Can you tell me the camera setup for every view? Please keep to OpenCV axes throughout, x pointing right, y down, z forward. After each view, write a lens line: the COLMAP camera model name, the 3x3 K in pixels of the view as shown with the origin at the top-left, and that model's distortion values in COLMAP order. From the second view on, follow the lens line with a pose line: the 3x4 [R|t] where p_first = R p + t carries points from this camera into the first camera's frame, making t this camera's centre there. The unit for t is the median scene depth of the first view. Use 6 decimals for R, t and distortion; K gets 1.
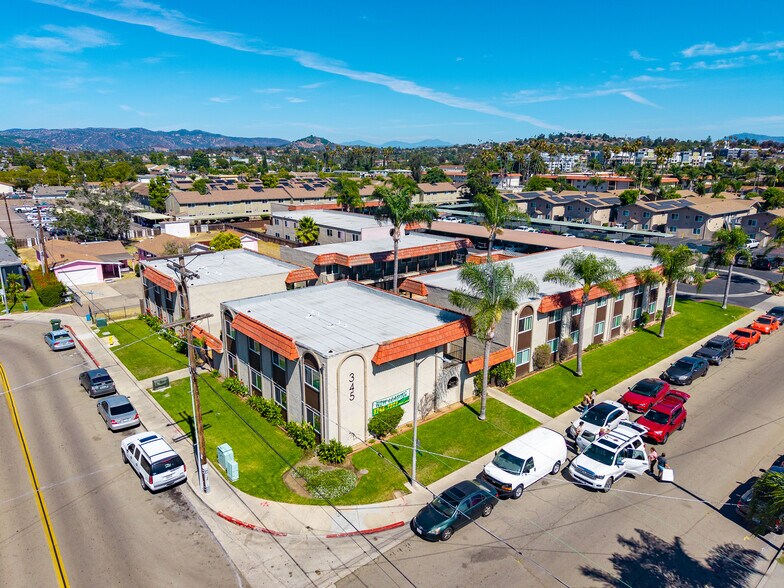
lens RADIAL K [[526.1, 0, 391.8], [0, 526.1, 294.2], [0, 0, 1]] dist [0.018587, -0.015591]
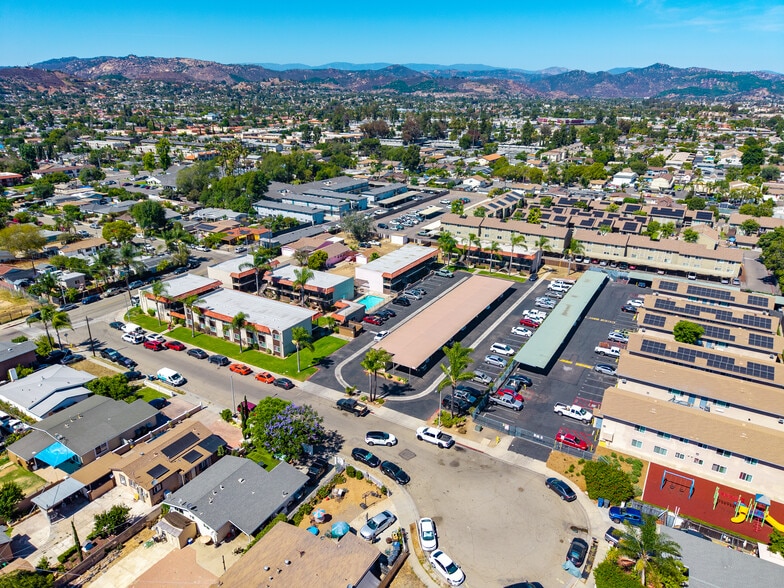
lens RADIAL K [[526.1, 0, 391.6], [0, 526.1, 294.2], [0, 0, 1]] dist [0.018587, -0.015591]
pose [[0.329558, 0.333853, -0.883138, 3.012812], [-0.244643, 0.933642, 0.261652, -1.017178], [0.911889, 0.129824, 0.389364, 0.821307]]
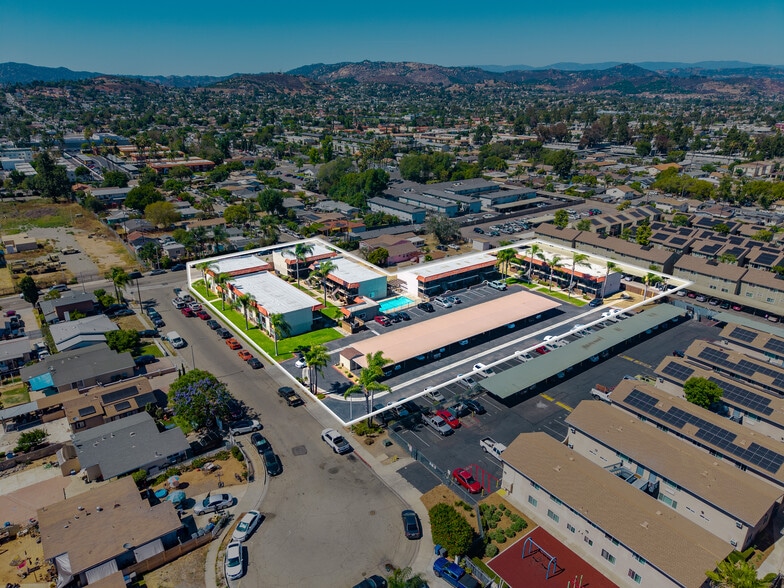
lens RADIAL K [[526.1, 0, 391.3], [0, 526.1, 292.4], [0, 0, 1]] dist [0.018587, -0.015591]
pose [[-0.050134, 0.348245, -0.936062, 3.121396], [-0.260285, 0.900297, 0.348880, -1.260815], [0.964229, 0.261134, 0.045507, 1.748953]]
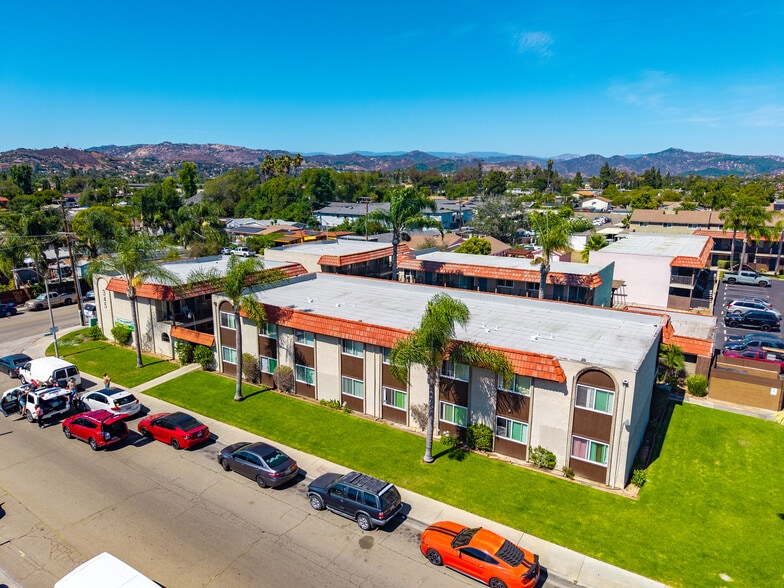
lens RADIAL K [[526.1, 0, 390.5], [0, 526.1, 291.9], [0, 0, 1]] dist [0.018587, -0.015591]
pose [[0.297258, 0.195291, -0.934612, 1.159456], [-0.244462, 0.961798, 0.123219, -0.173605], [0.922971, 0.191849, 0.333644, 0.888492]]
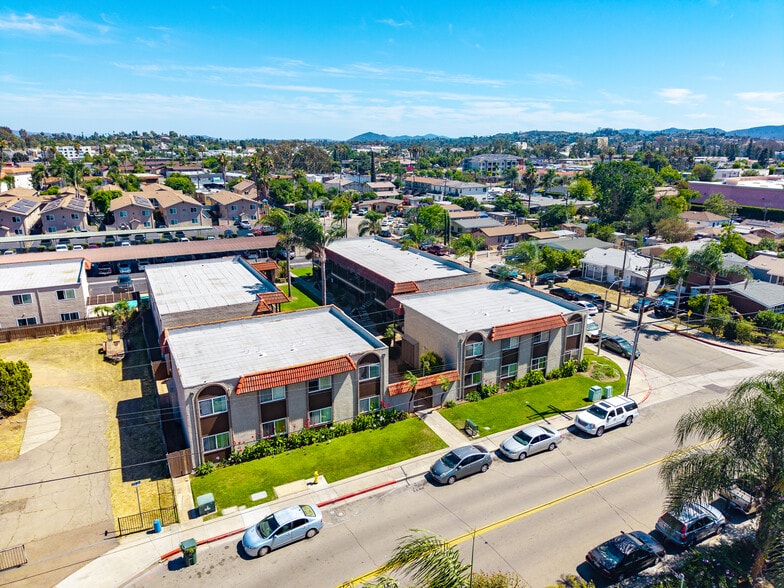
lens RADIAL K [[526.1, 0, 389.2], [0, 526.1, 288.5], [0, 0, 1]] dist [0.018587, -0.015591]
pose [[0.213437, -0.263010, 0.940888, -1.241113], [0.243912, 0.946928, 0.209368, -0.306122], [-0.946019, 0.184807, 0.266261, 0.762411]]
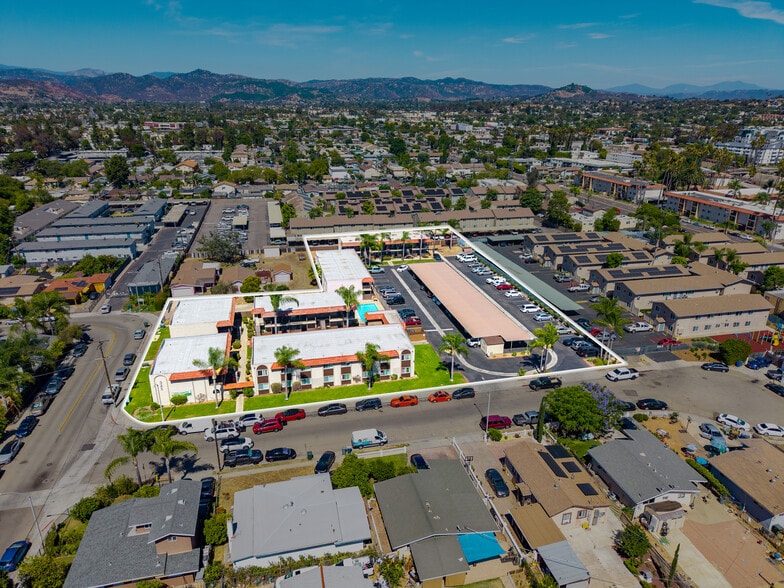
lens RADIAL K [[526.1, 0, 393.4], [0, 526.1, 293.4], [0, 0, 1]] dist [0.018587, -0.015591]
pose [[0.894616, 0.153755, -0.419548, 1.557336], [-0.114646, 0.986485, 0.117061, -0.573131], [0.431877, -0.056625, 0.900153, -0.728997]]
